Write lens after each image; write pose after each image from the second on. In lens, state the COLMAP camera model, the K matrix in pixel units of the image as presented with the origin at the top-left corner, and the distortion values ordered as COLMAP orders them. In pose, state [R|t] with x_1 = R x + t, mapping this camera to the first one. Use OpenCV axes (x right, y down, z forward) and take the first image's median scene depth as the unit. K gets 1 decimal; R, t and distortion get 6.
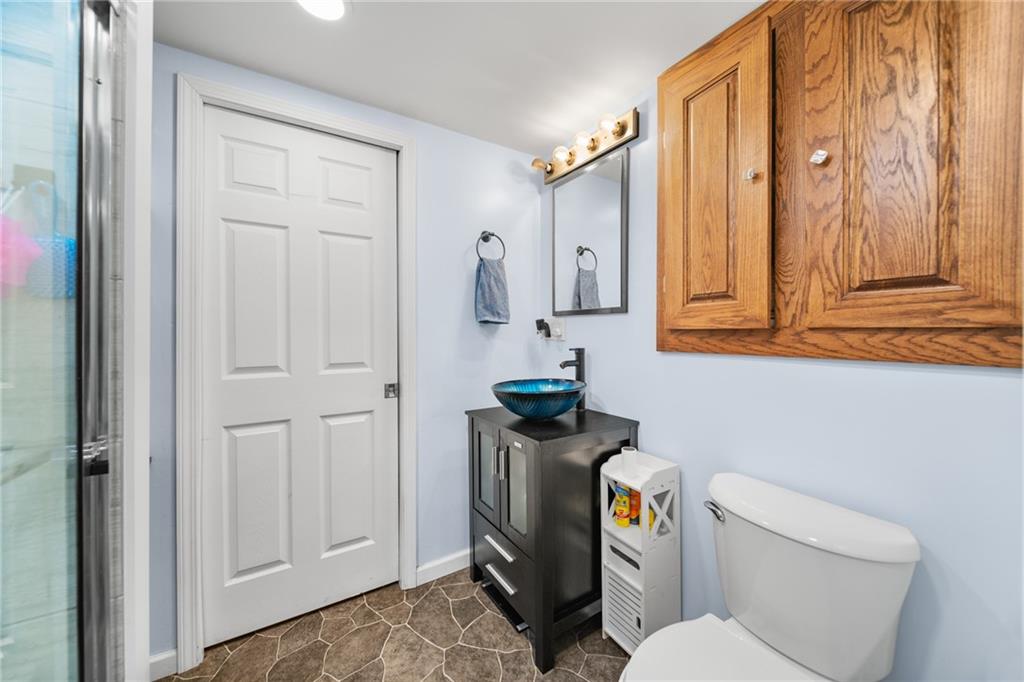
lens RADIAL K [[364.4, 0, 513.8], [0, 364.4, 335.8], [0, 0, 1]] dist [-0.000980, -0.000219]
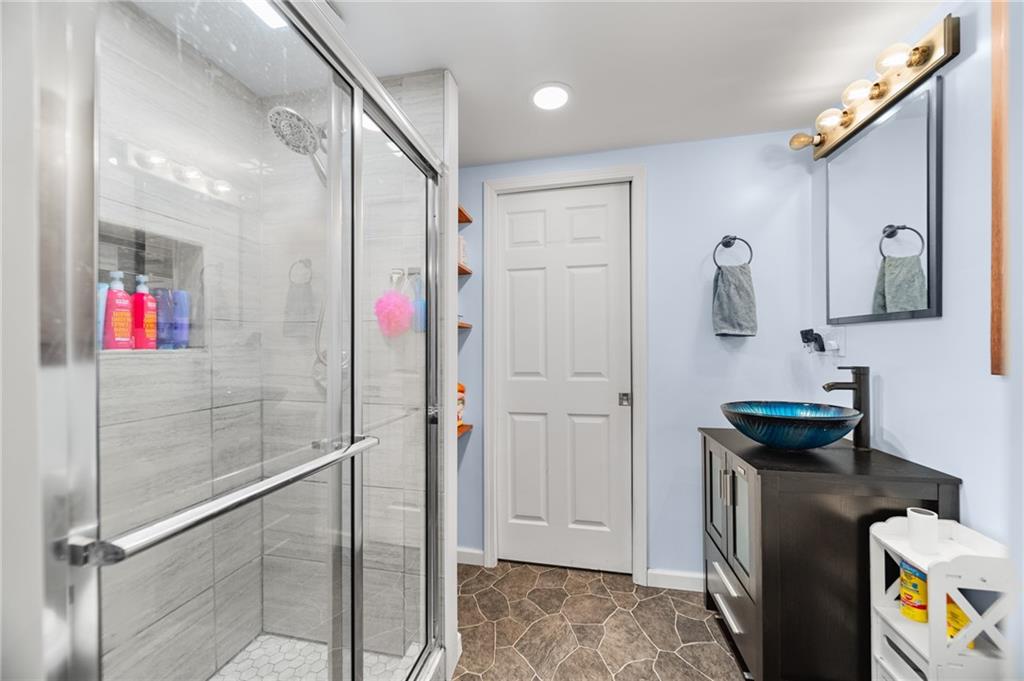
lens RADIAL K [[363.0, 0, 513.1], [0, 363.0, 346.9], [0, 0, 1]] dist [-0.001235, -0.000142]
pose [[0.729380, -0.004438, -0.684095, 0.182689], [0.002201, 0.999989, -0.004141, -0.005375], [0.684106, 0.001514, 0.729381, -0.041364]]
